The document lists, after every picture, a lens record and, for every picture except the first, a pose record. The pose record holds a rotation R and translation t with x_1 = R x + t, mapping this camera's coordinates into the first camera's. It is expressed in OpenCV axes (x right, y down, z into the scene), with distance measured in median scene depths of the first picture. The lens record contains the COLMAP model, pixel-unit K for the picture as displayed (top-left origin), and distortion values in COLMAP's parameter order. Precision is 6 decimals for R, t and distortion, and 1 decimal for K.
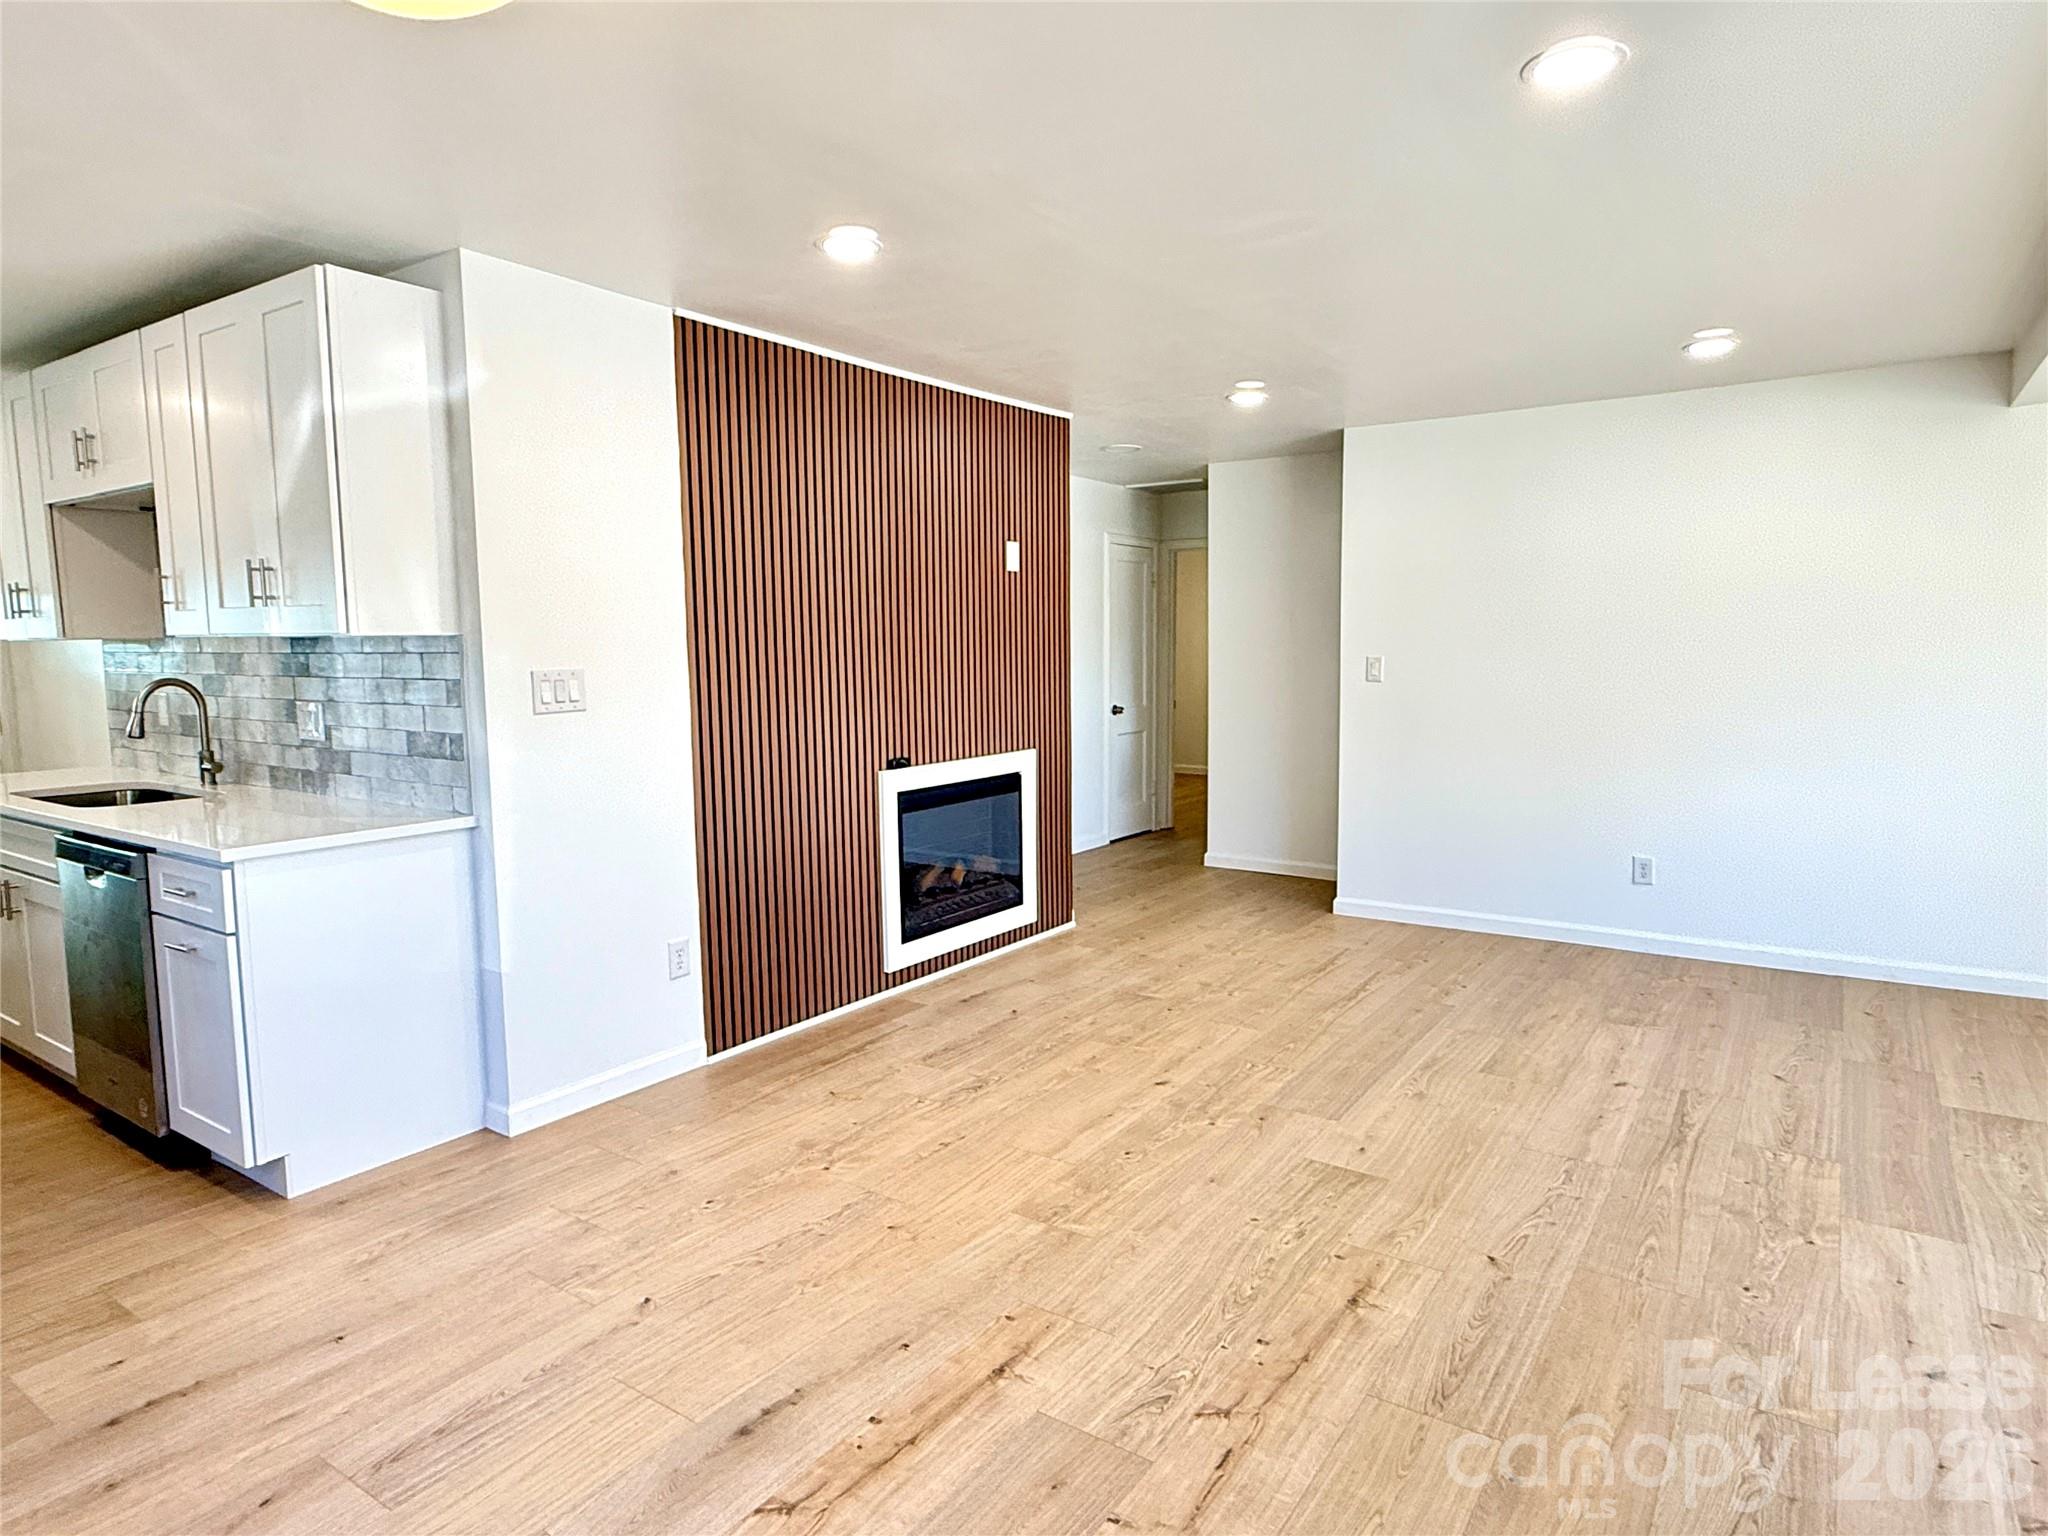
lens RADIAL K [[1201.8, 0, 1020.8], [0, 1201.8, 772.0], [0, 0, 1]] dist [-0.002895, 0.003893]
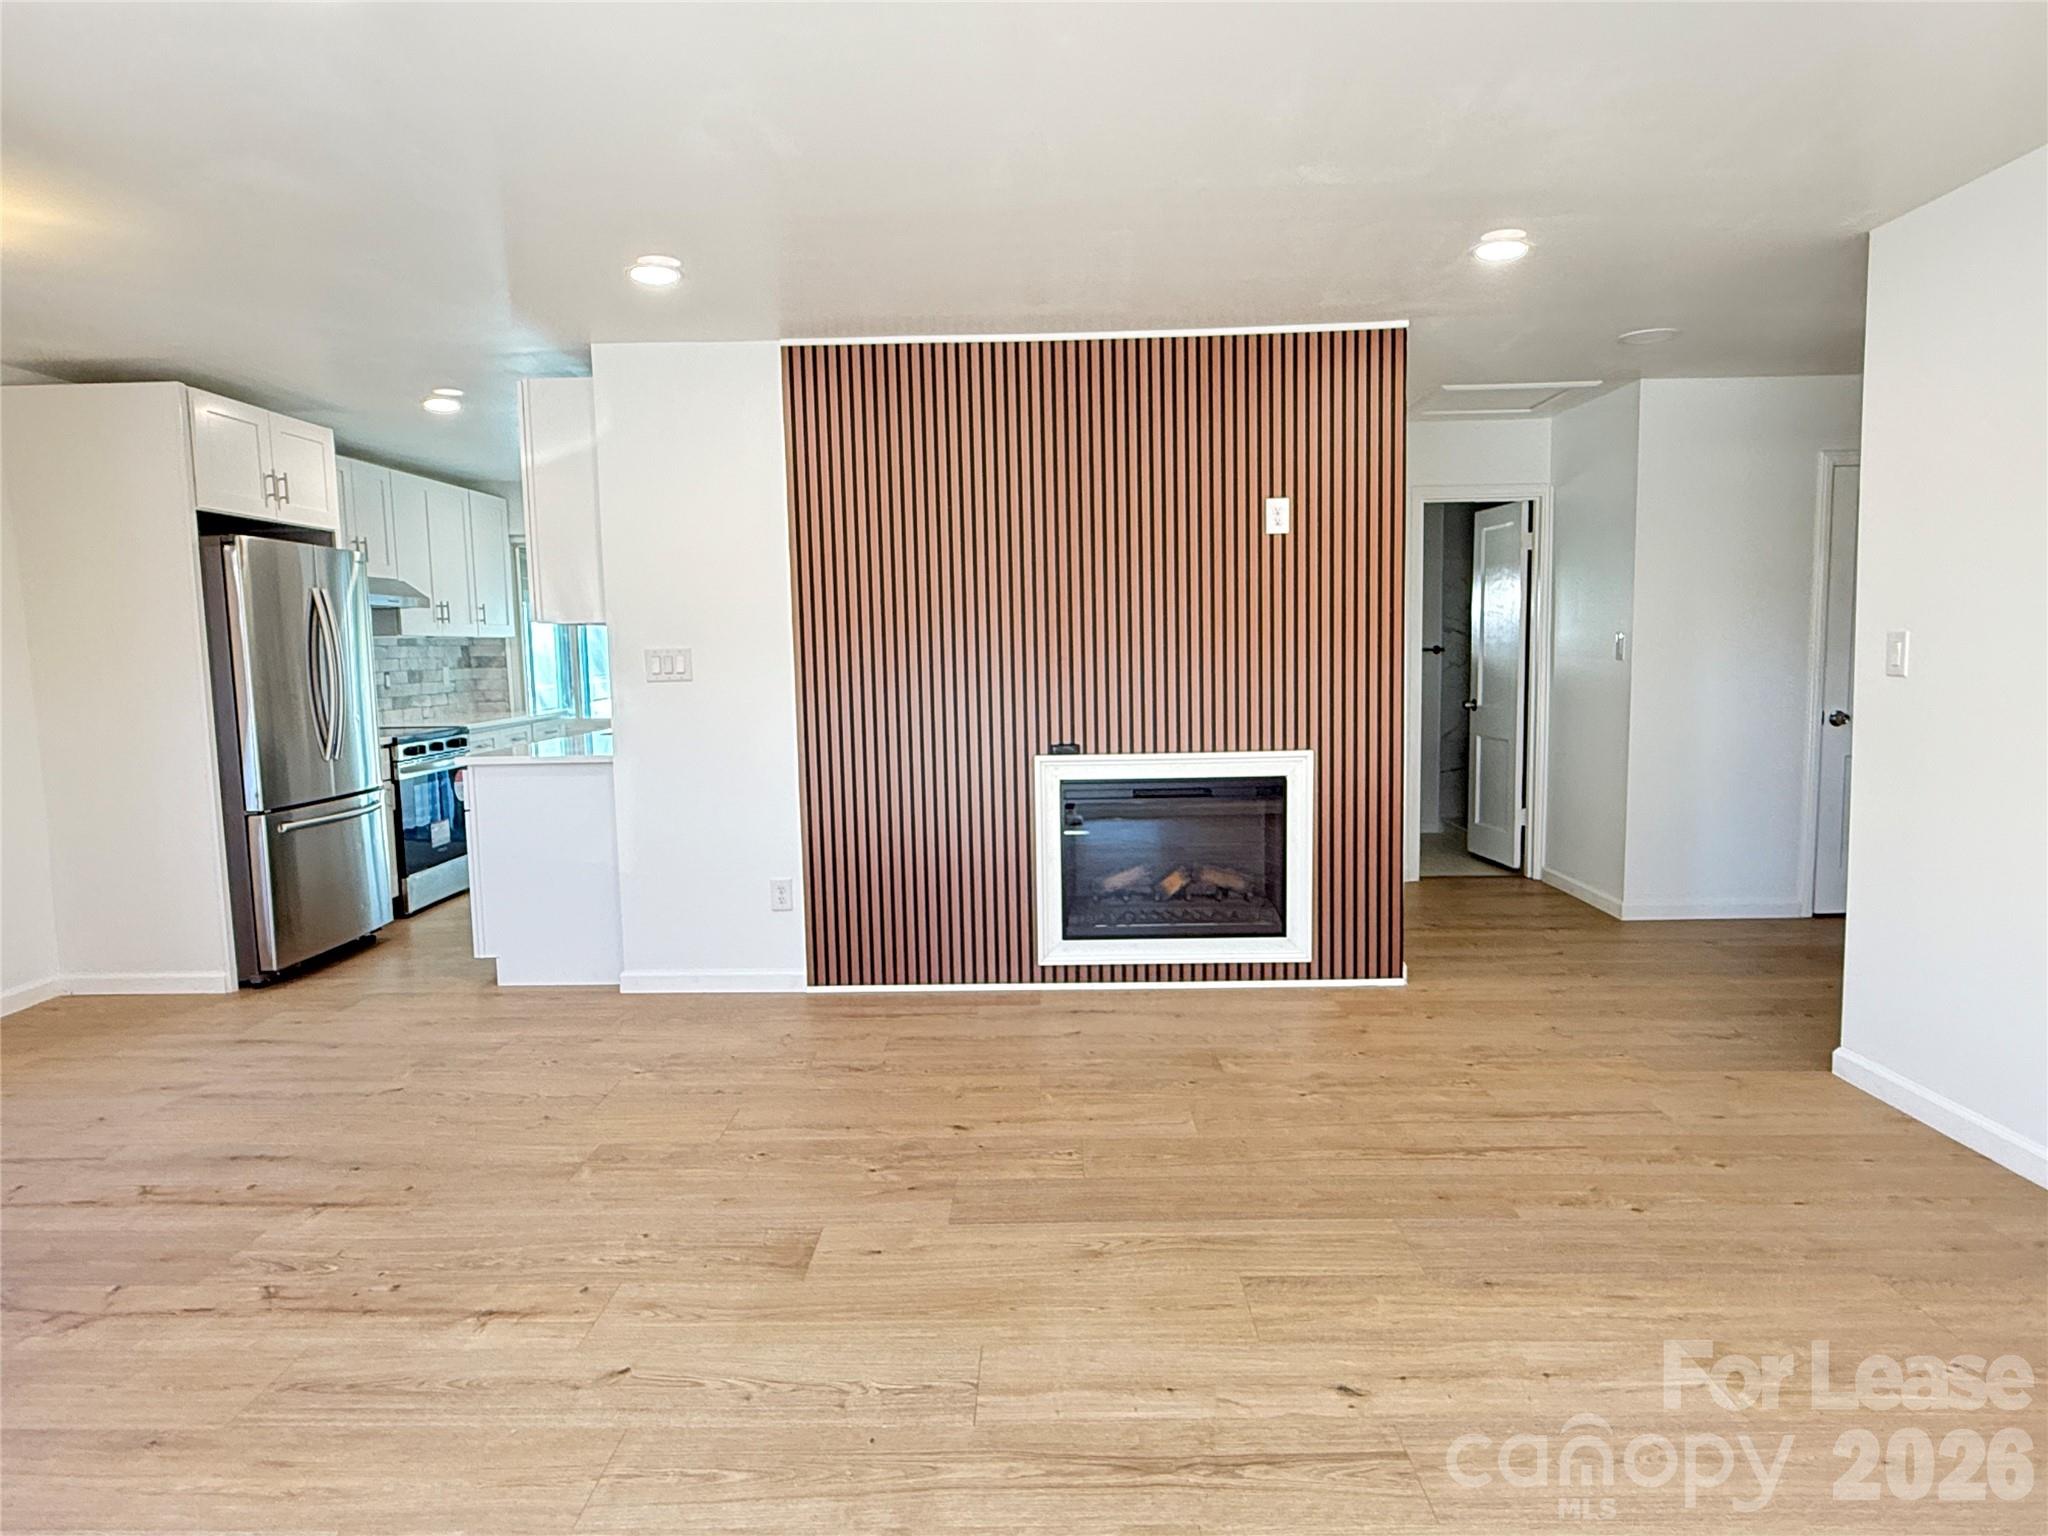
lens RADIAL K [[1229.8, 0, 1012.3], [0, 1229.8, 770.9], [0, 0, 1]] dist [0.000308, 0.002133]
pose [[0.542782, 0.082528, -0.835809, 0.848710], [-0.078742, 0.995778, 0.047188, -0.040515], [0.836174, 0.040200, 0.546989, 0.533096]]
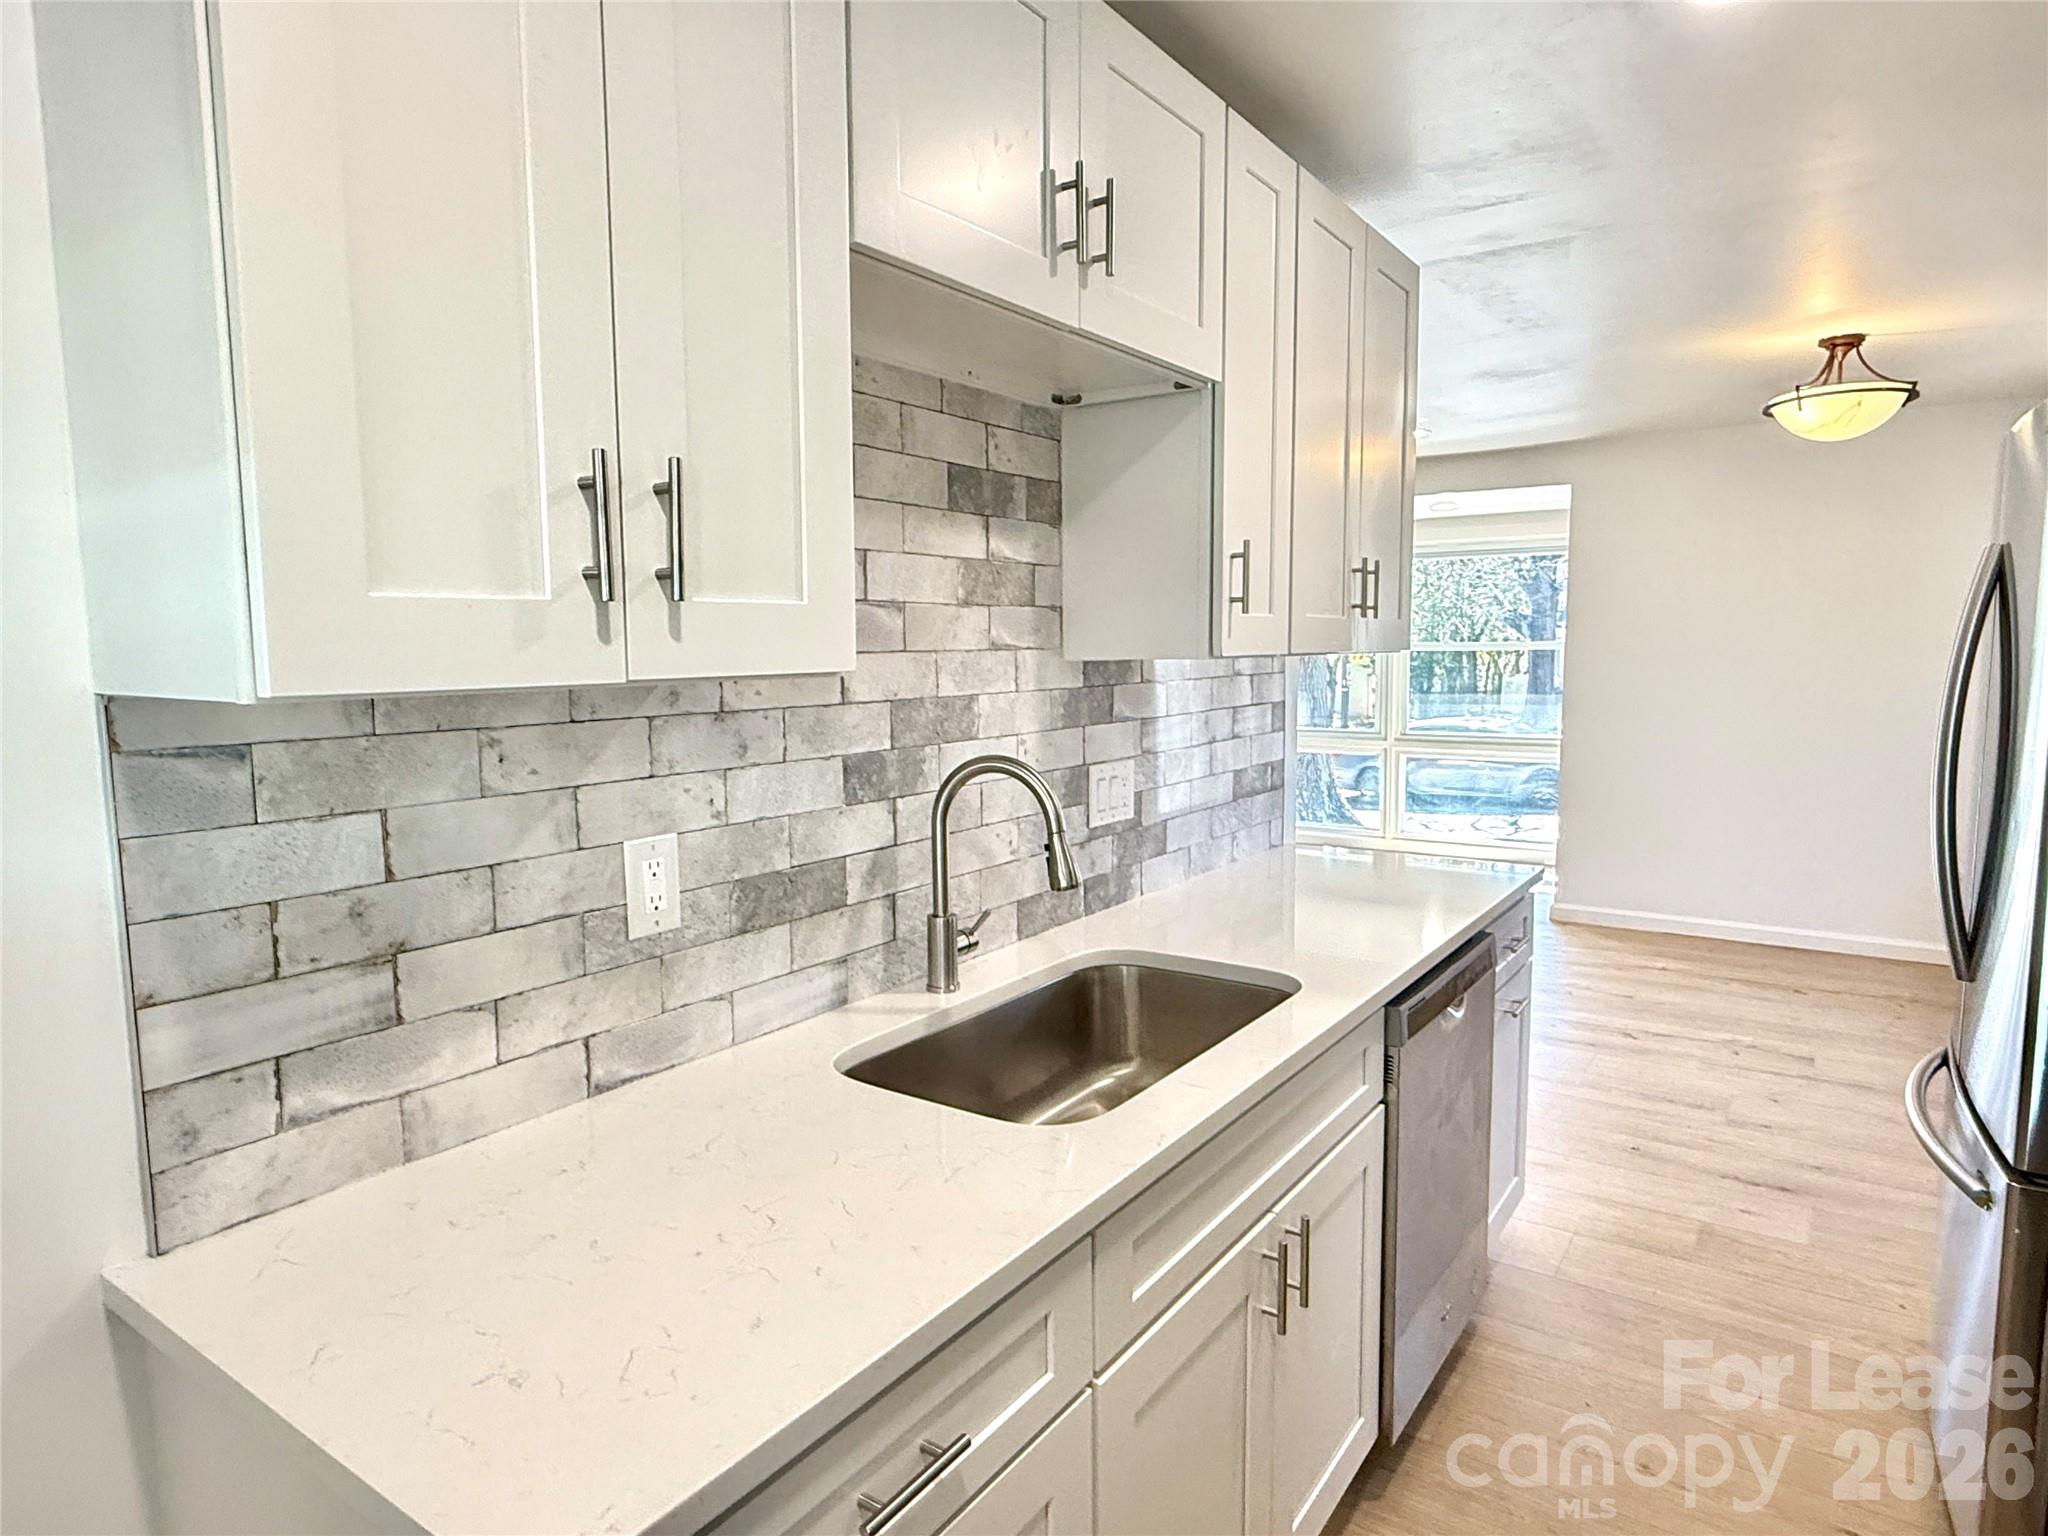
lens RADIAL K [[1201.8, 0, 1031.4], [0, 1201.8, 761.0], [0, 0, 1]] dist [-0.002895, 0.003893]
pose [[-0.003141, -0.093689, 0.995597, -1.224185], [0.118515, 0.988550, 0.093399, -0.123200], [-0.992947, 0.118286, 0.007998, 1.041417]]
